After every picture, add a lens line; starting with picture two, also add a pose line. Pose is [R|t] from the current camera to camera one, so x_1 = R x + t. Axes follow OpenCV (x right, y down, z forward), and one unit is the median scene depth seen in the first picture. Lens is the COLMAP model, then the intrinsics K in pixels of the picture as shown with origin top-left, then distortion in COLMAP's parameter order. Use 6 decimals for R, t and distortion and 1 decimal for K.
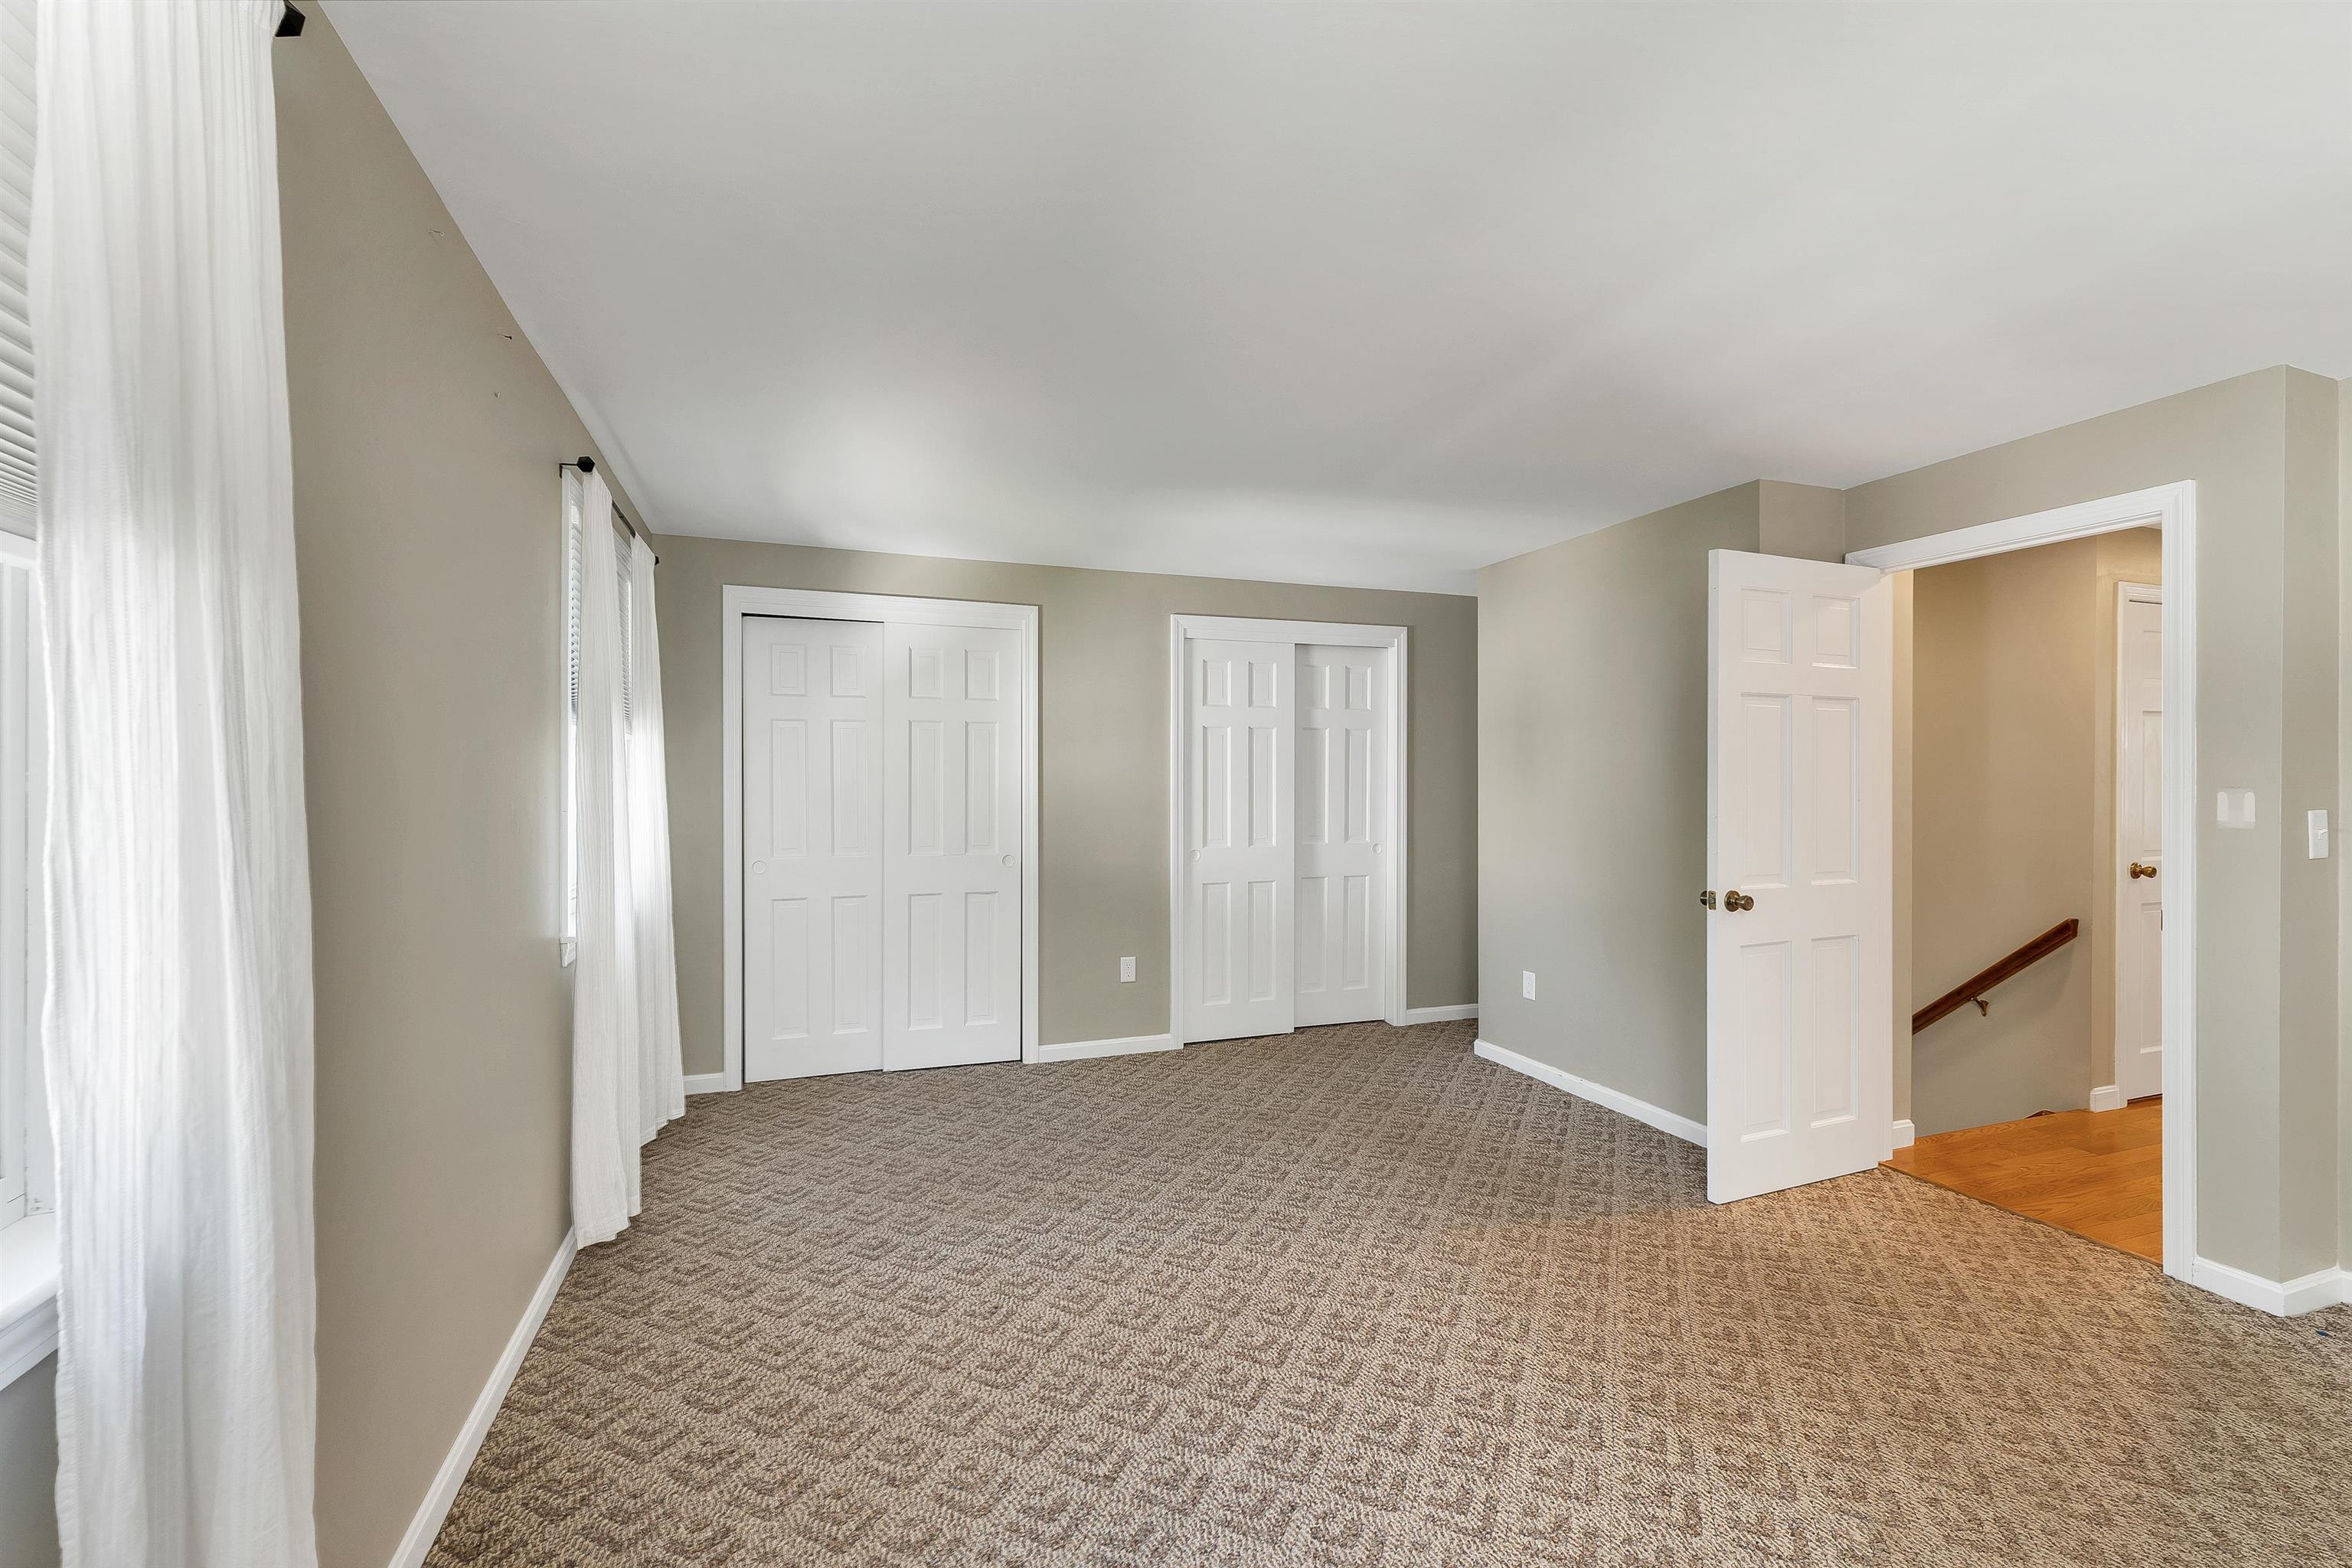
lens RADIAL K [[997.2, 0, 1169.2], [0, 997.2, 783.1], [0, 0, 1]] dist [0.001794, -0.000349]
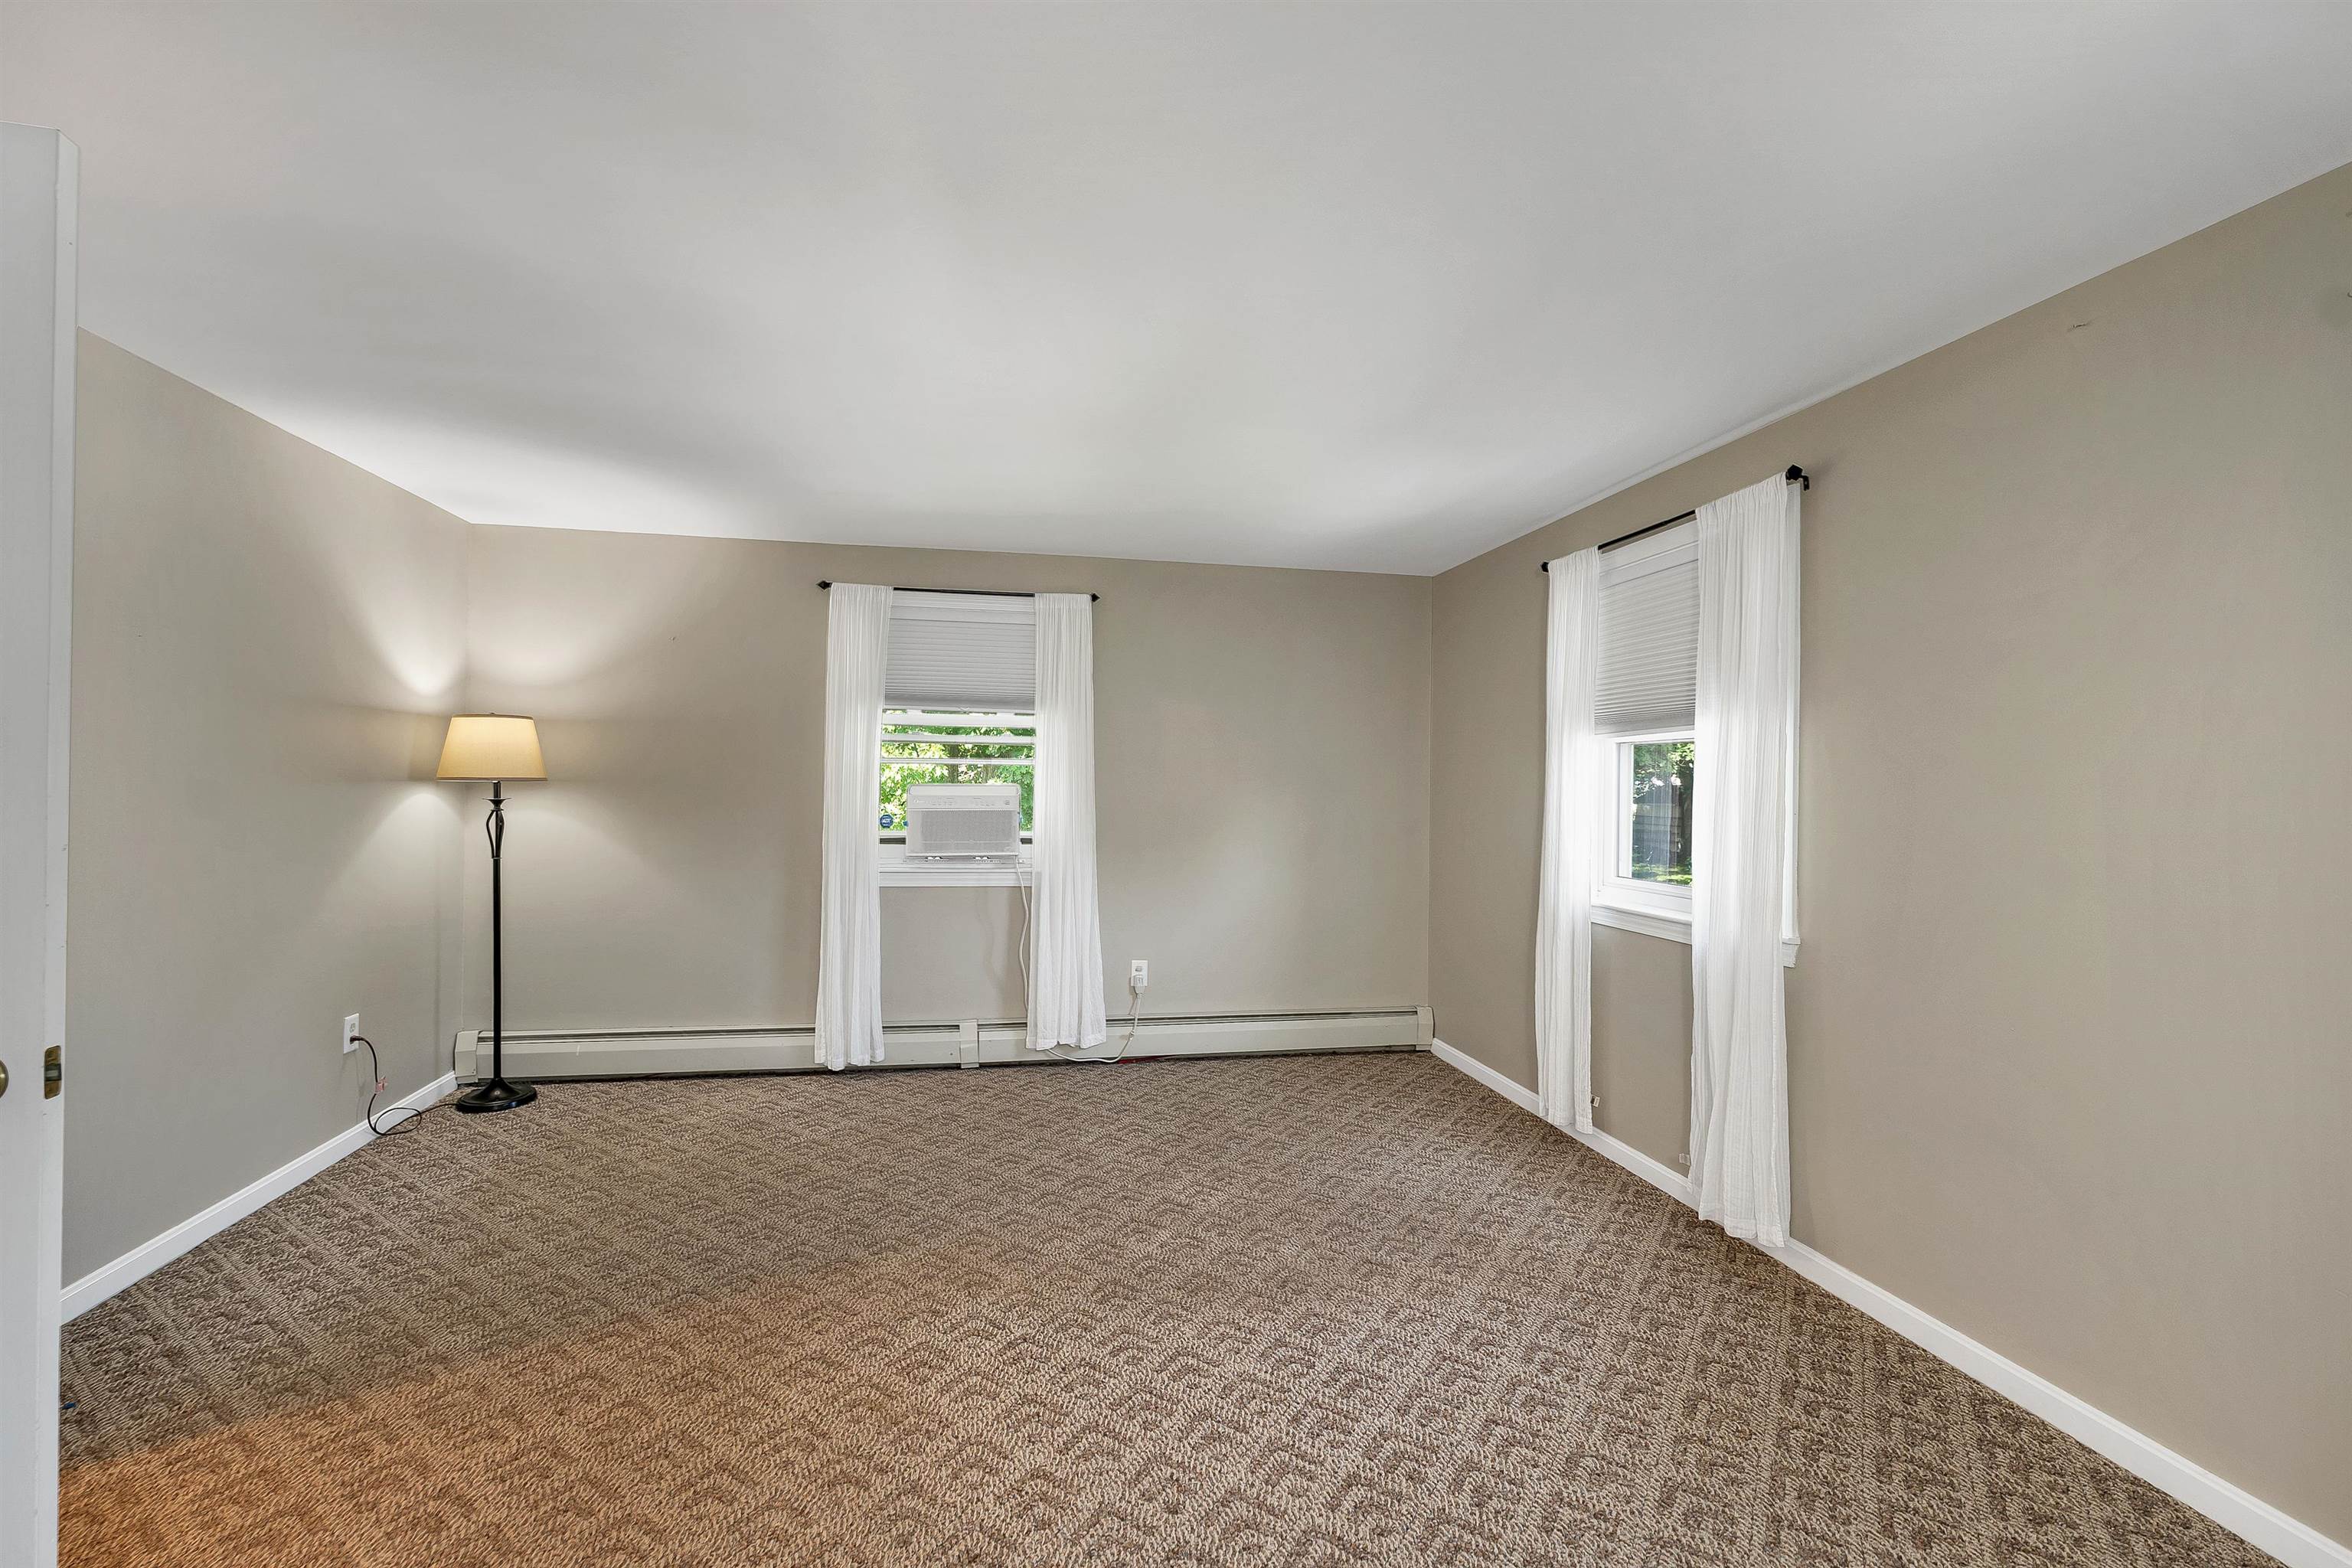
lens RADIAL K [[997.2, 0, 1178.9], [0, 997.2, 786.5], [0, 0, 1]] dist [0.001794, -0.000349]
pose [[-0.987621, -0.014422, 0.156195, 0.060510], [-0.014058, 0.999895, 0.003432, 0.003000], [-0.156228, 0.001194, -0.987720, 1.101401]]
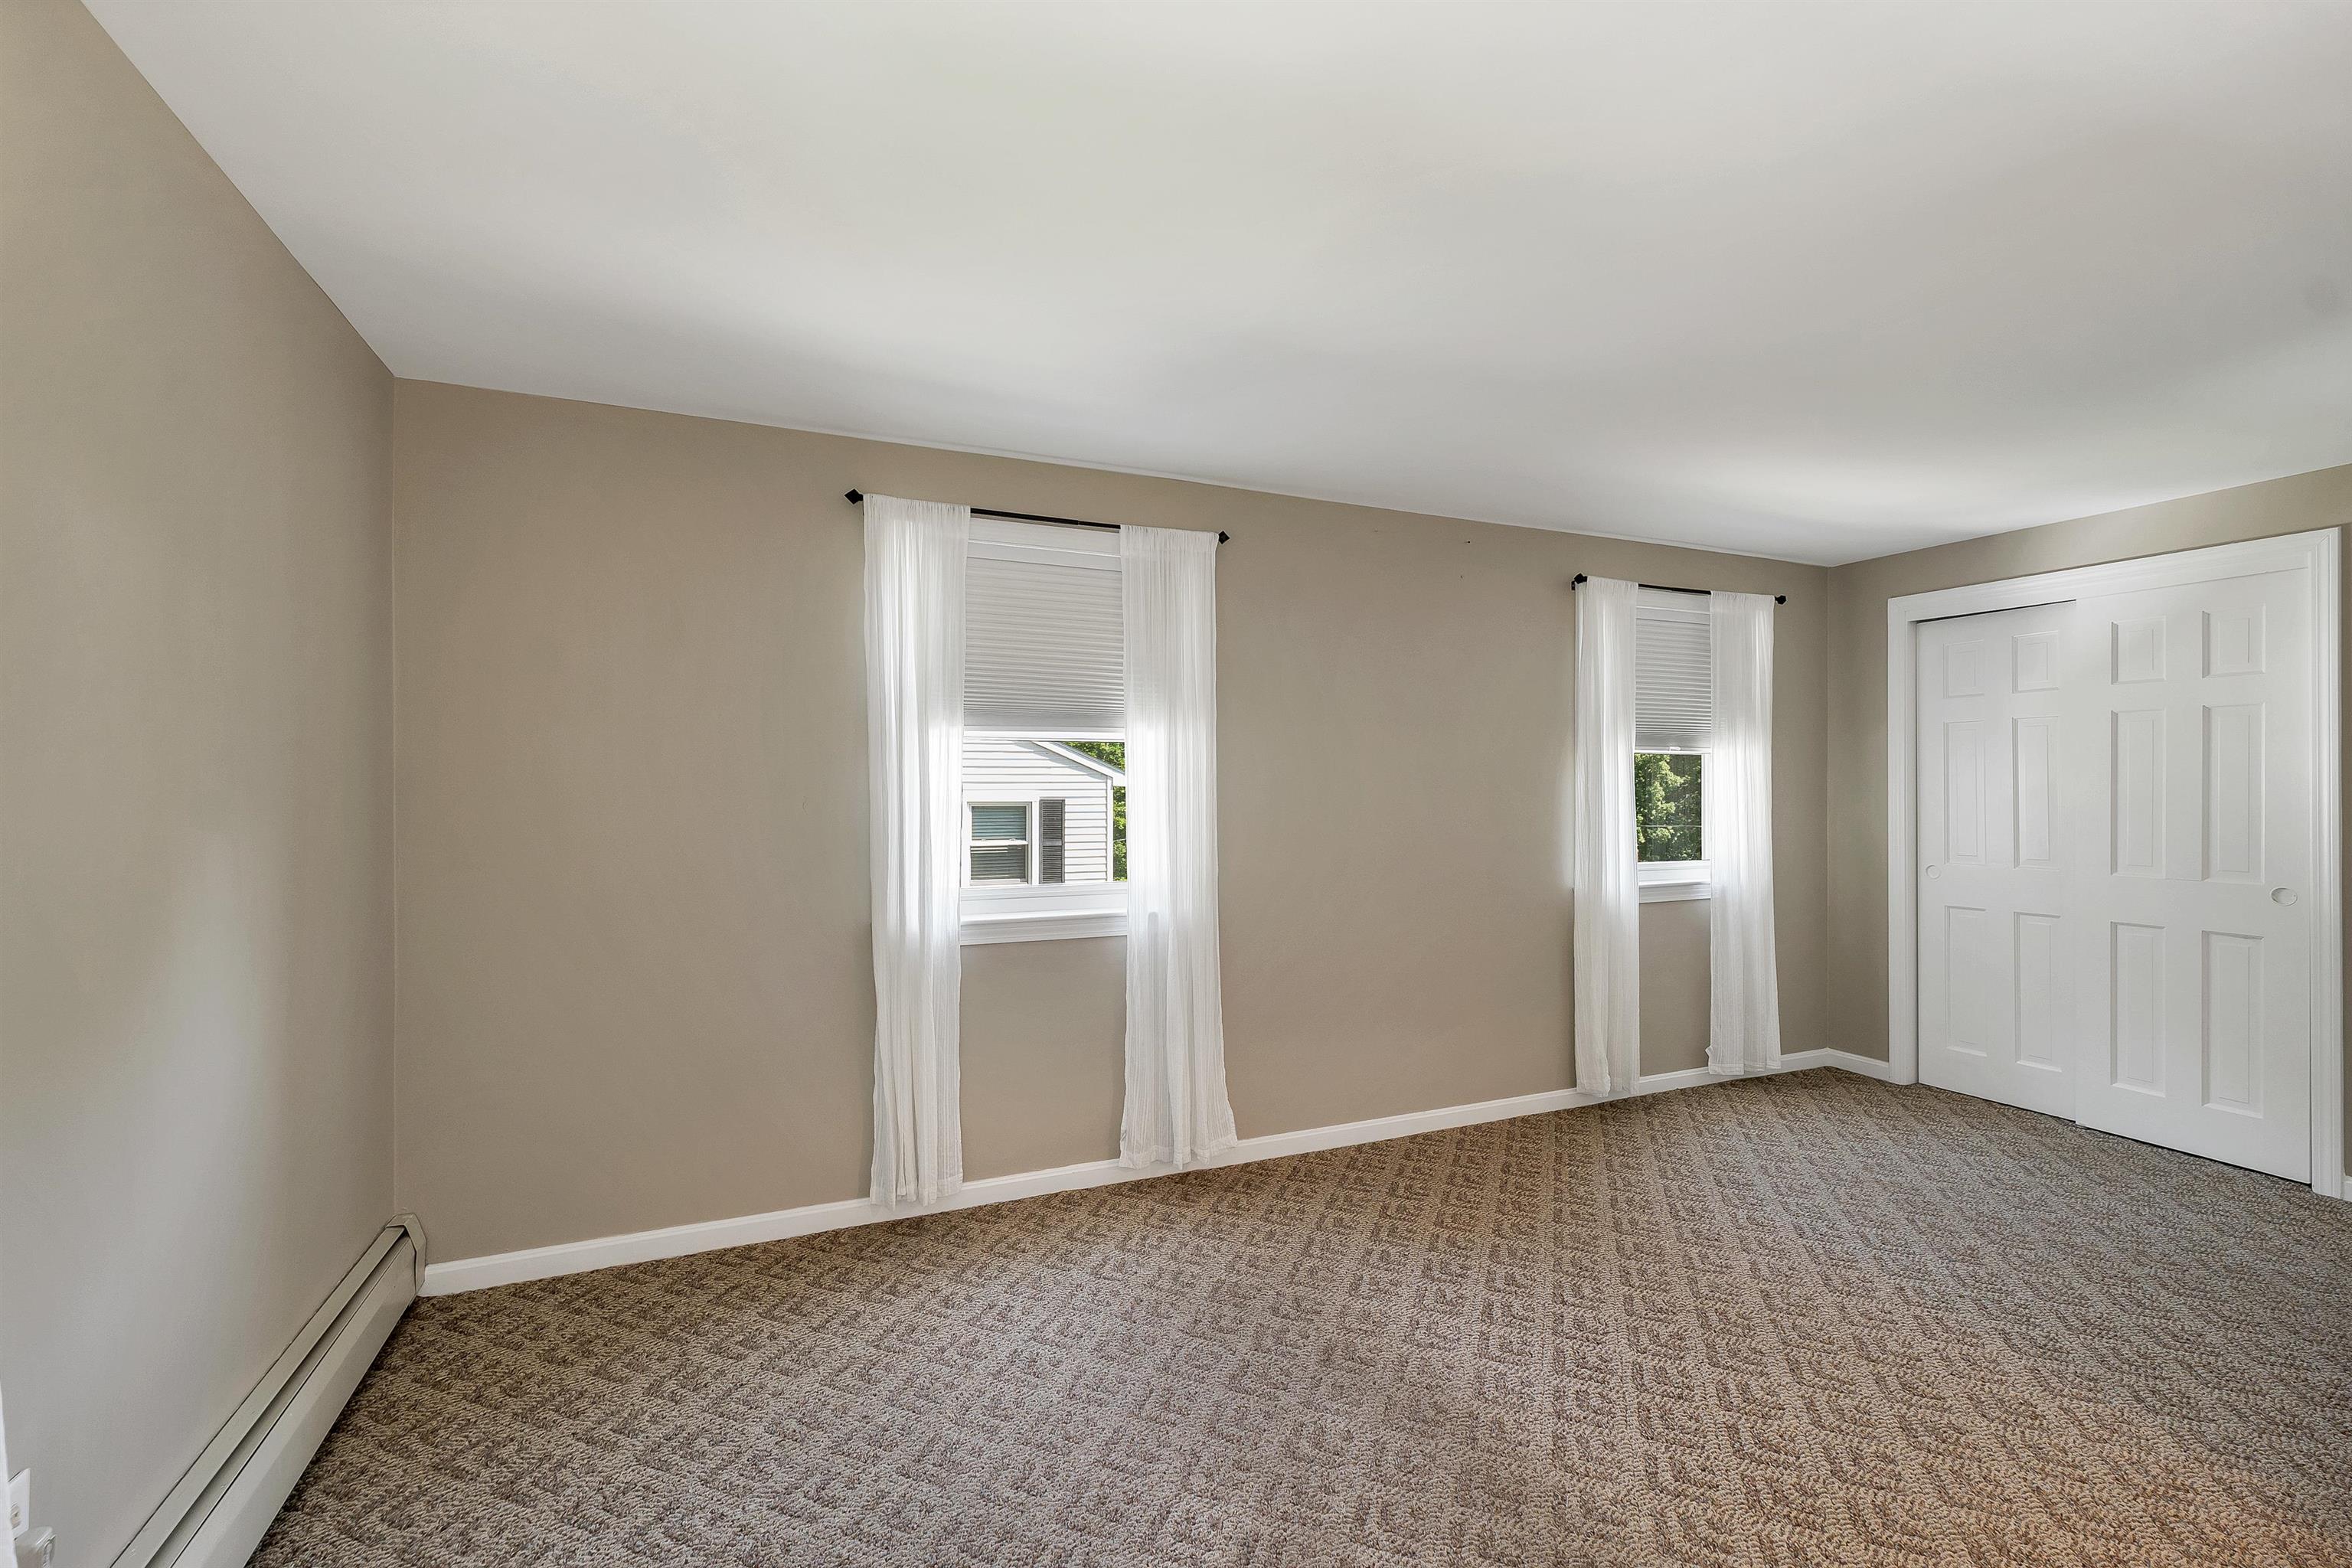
lens RADIAL K [[997.2, 0, 1140.8], [0, 997.2, 794.9], [0, 0, 1]] dist [0.001794, -0.000349]
pose [[0.040354, 0.007555, -0.999157, 0.652624], [-0.001886, 0.999970, 0.007485, 0.000781], [0.999184, 0.001582, 0.040367, 0.193126]]
